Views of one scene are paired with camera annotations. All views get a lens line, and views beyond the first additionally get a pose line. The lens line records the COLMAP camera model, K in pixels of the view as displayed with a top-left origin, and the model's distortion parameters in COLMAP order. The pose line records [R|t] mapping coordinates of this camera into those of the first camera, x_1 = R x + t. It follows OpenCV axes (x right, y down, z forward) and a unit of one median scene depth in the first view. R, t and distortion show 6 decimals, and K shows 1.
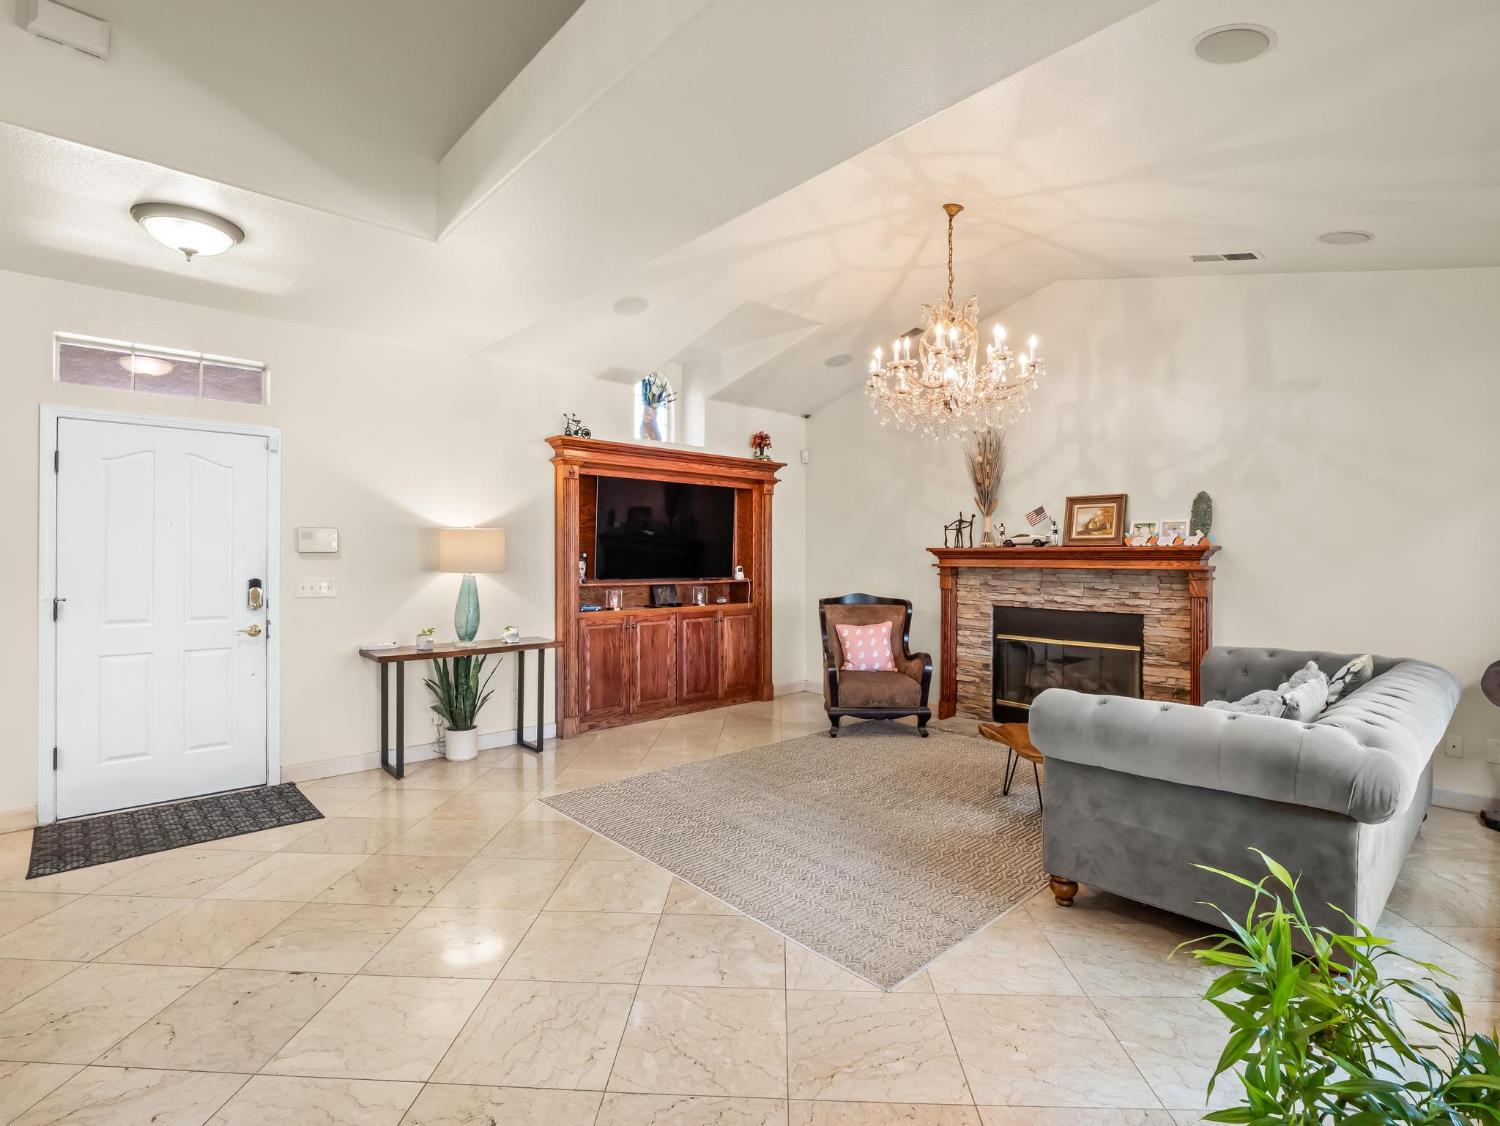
lens RADIAL K [[728.1, 0, 741.6], [0, 728.1, 560.2], [0, 0, 1]] dist [-0.002146, -0.013423]
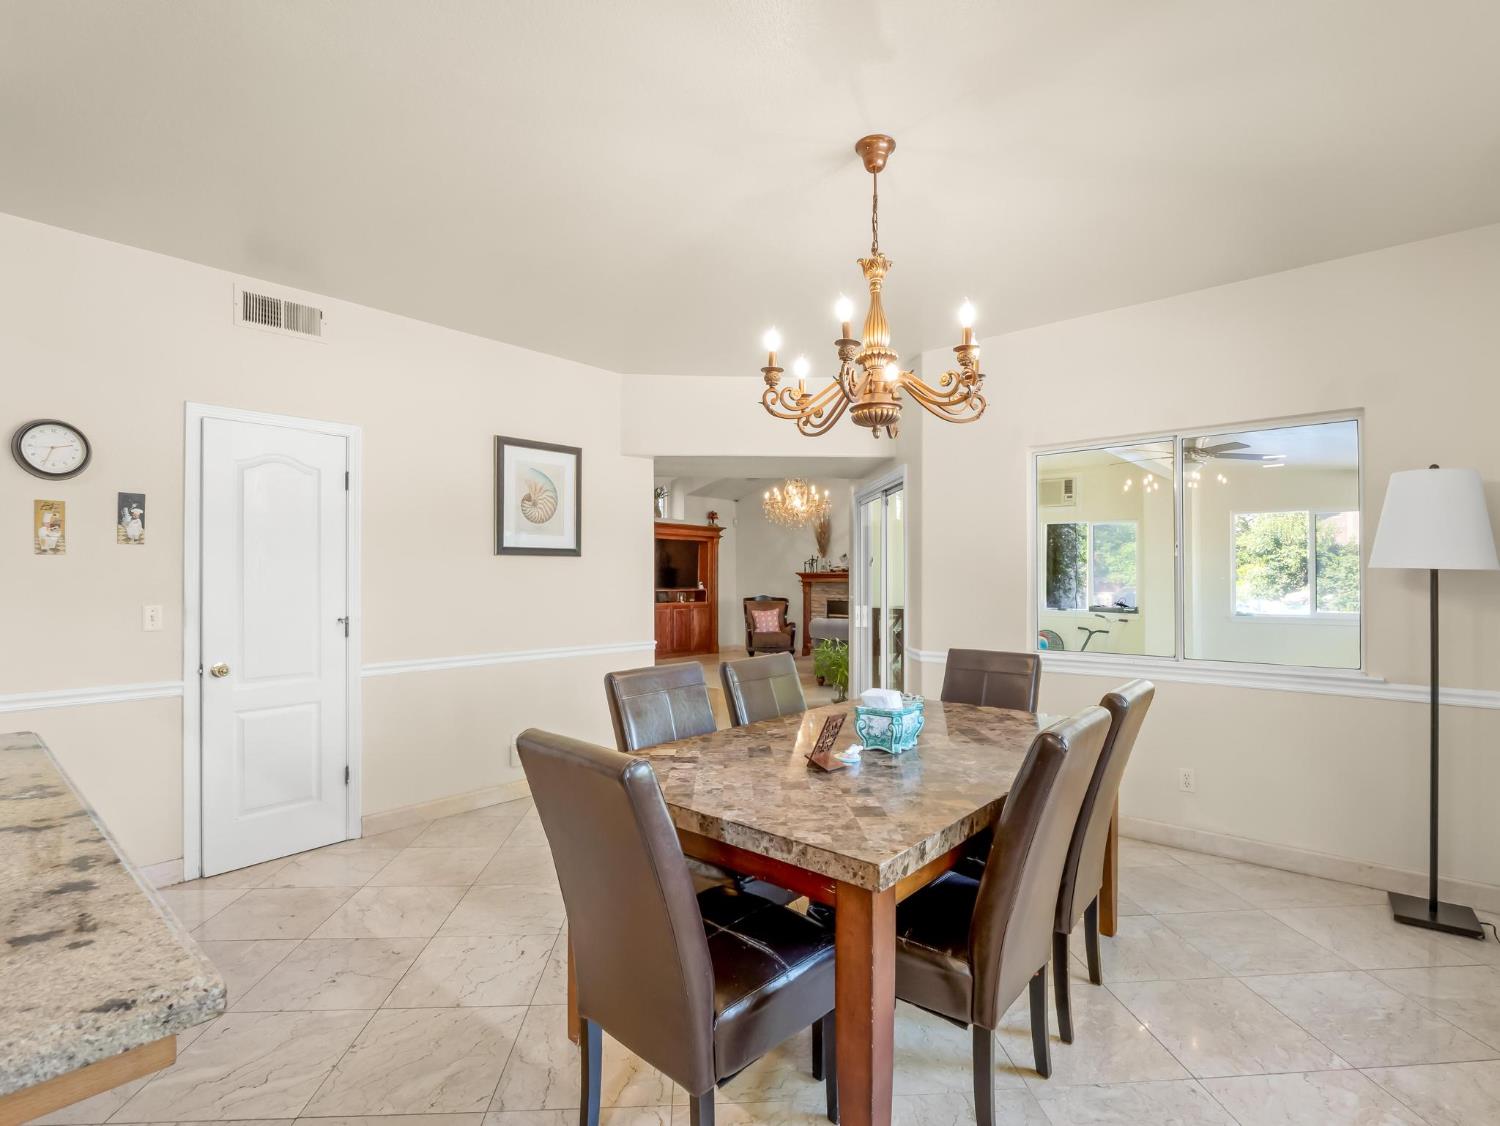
lens RADIAL K [[728.1, 0, 741.6], [0, 728.1, 560.2], [0, 0, 1]] dist [-0.002146, -0.013423]
pose [[0.994207, 0.001775, 0.107467, -0.112926], [0.001214, 0.999614, -0.027740, 0.004804], [-0.107475, 0.027710, 0.993822, -0.987330]]
